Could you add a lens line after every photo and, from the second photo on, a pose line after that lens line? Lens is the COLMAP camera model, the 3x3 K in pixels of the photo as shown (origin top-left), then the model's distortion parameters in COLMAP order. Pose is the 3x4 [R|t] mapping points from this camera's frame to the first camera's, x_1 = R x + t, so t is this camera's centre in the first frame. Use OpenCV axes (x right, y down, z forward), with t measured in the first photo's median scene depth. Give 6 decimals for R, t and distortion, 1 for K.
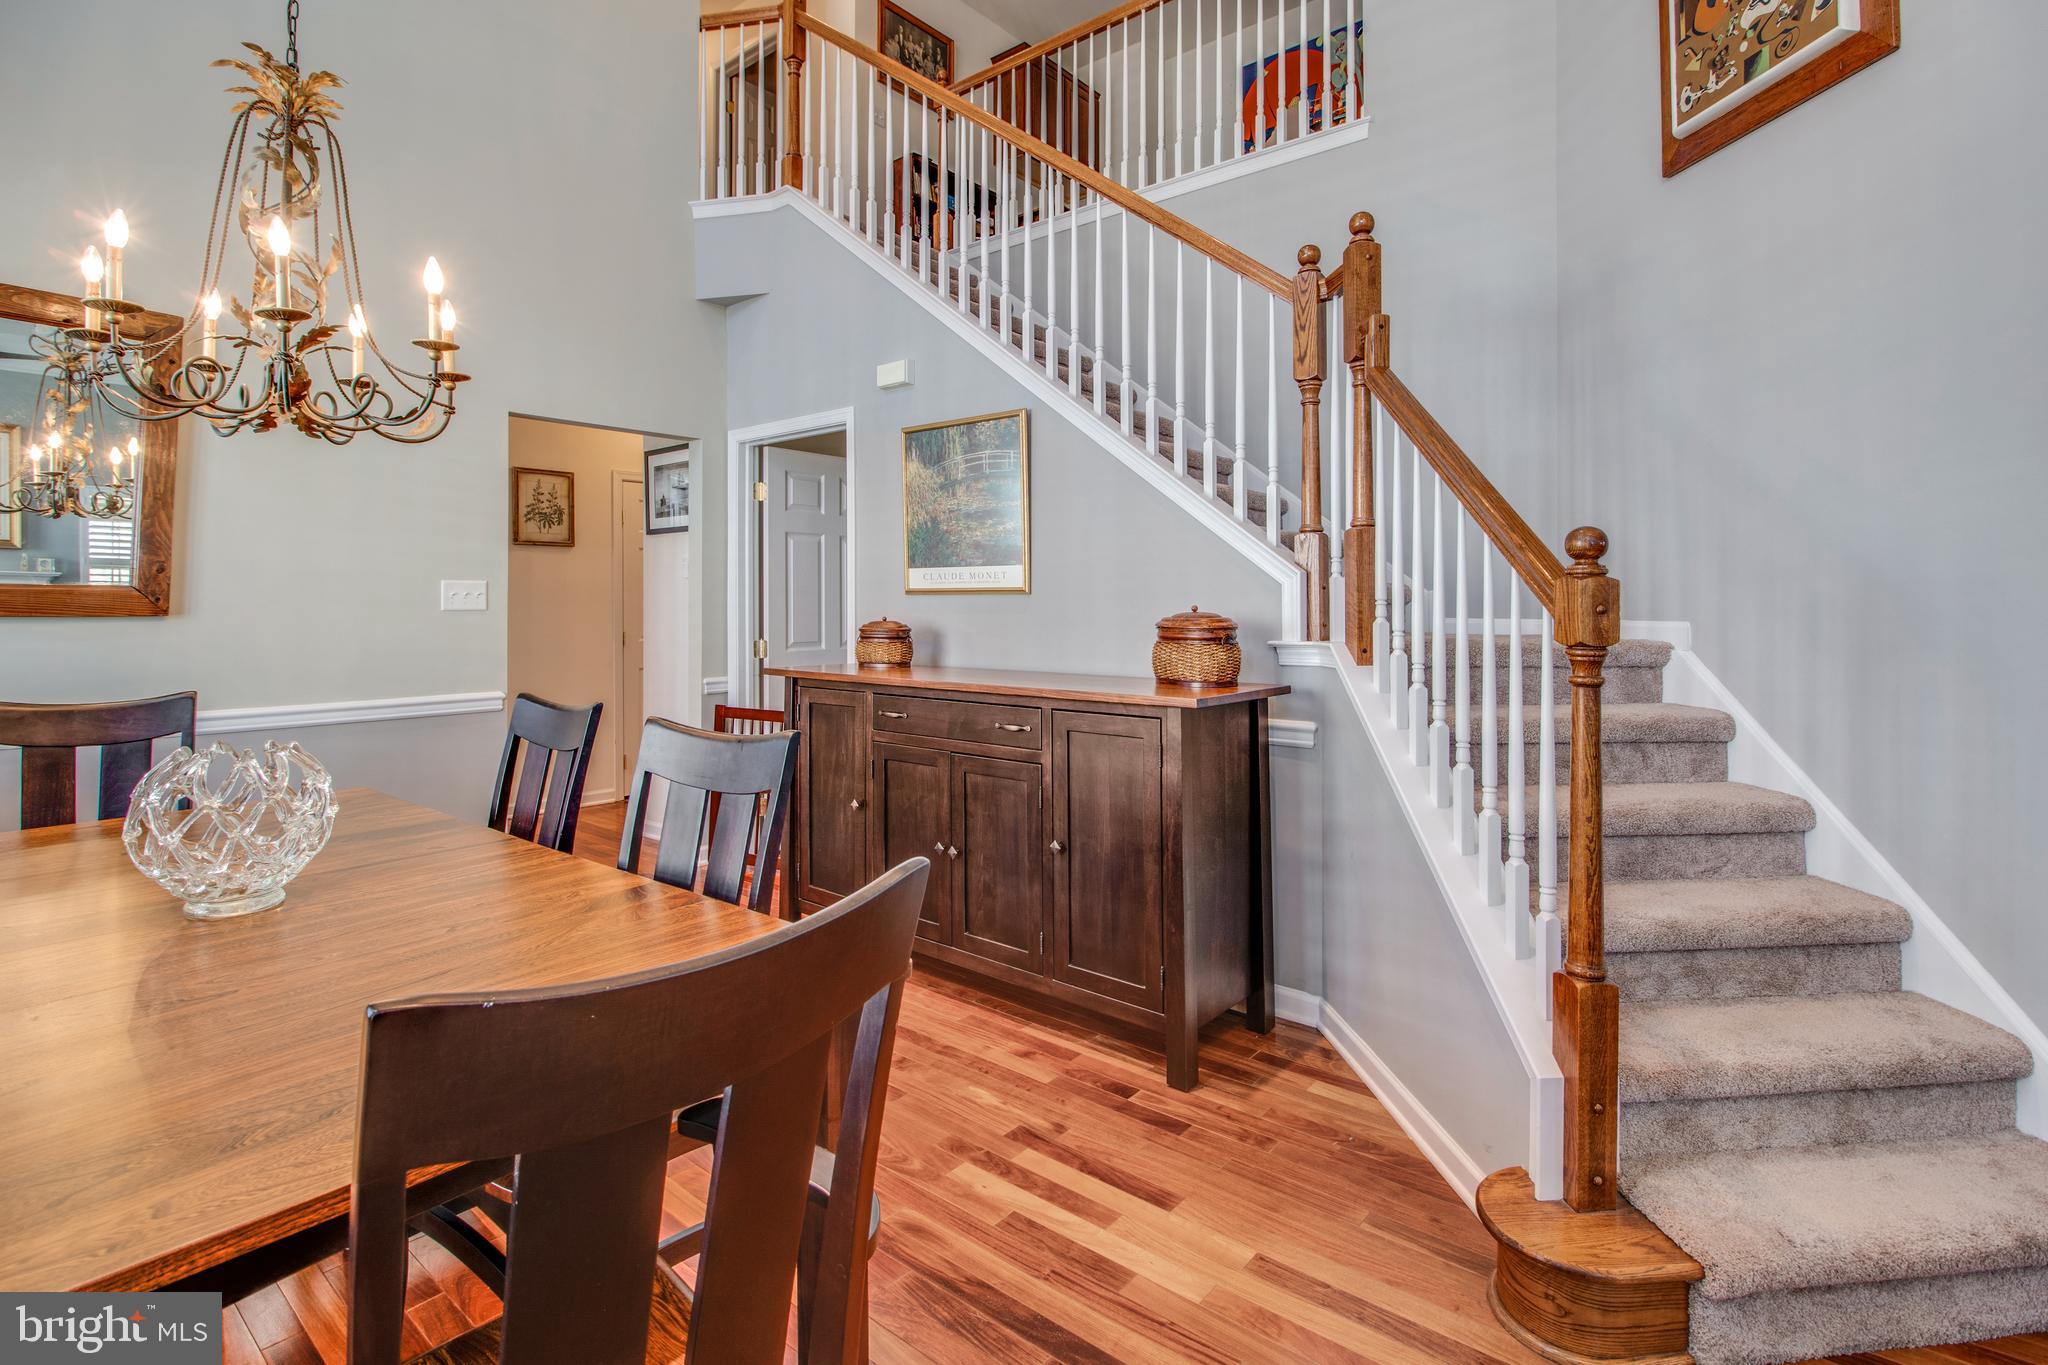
lens RADIAL K [[980.3, 0, 1035.3], [0, 980.3, 595.9], [0, 0, 1]] dist [0.001339, 0.000453]
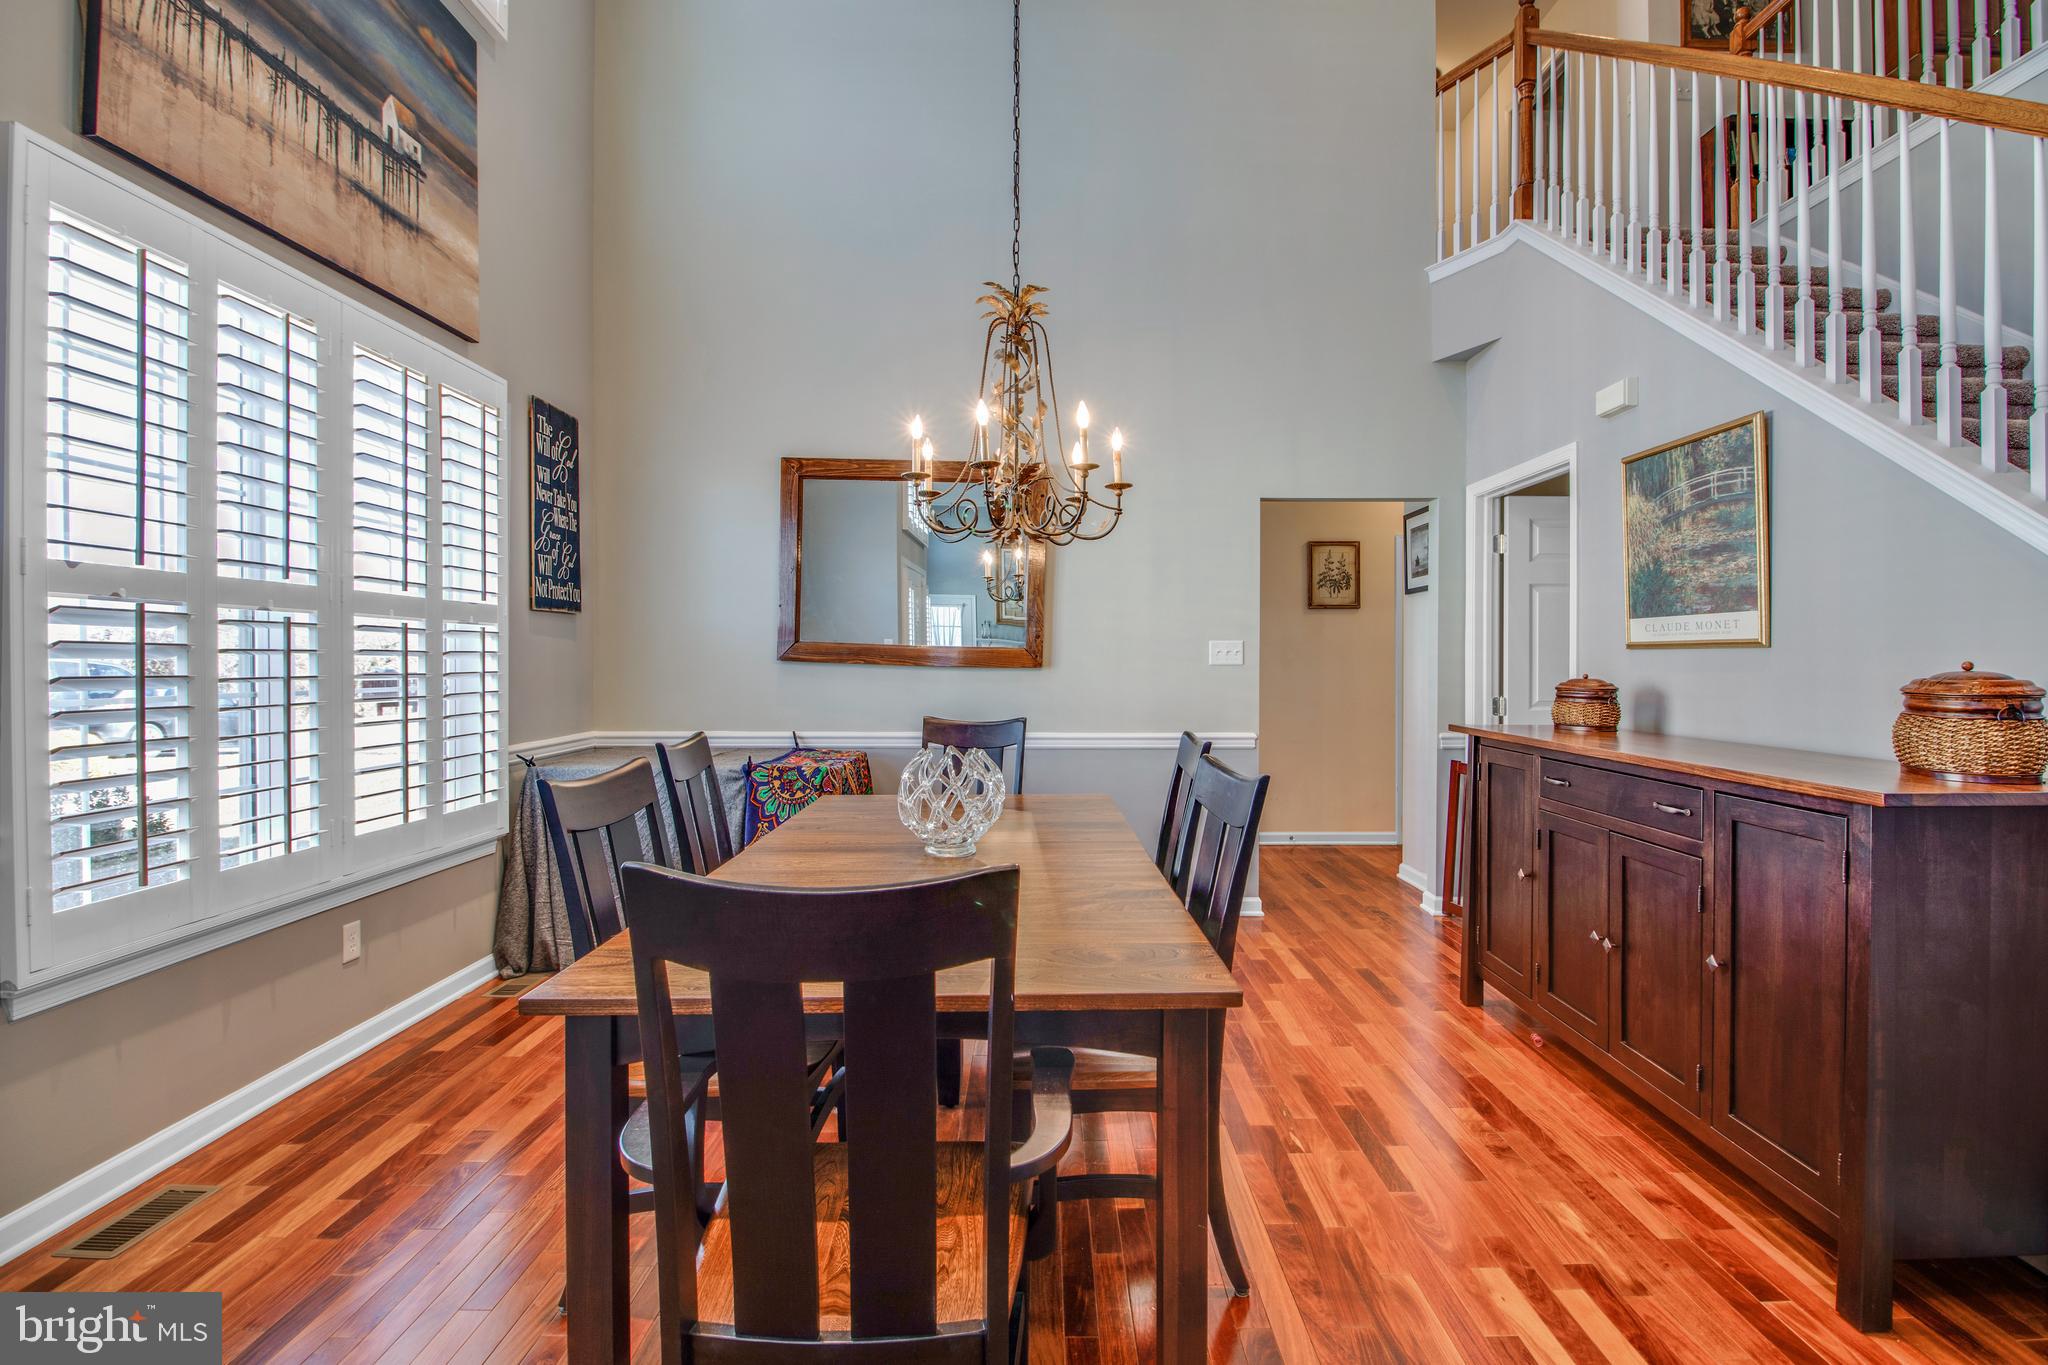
lens RADIAL K [[952.4, 0, 1050.5], [0, 952.4, 669.4], [0, 0, 1]] dist [0.000480, -0.013225]
pose [[0.638807, 0.007180, -0.769334, 0.221687], [0.006219, 0.999876, 0.014495, 0.001454], [0.769342, -0.014043, 0.638683, 0.077041]]
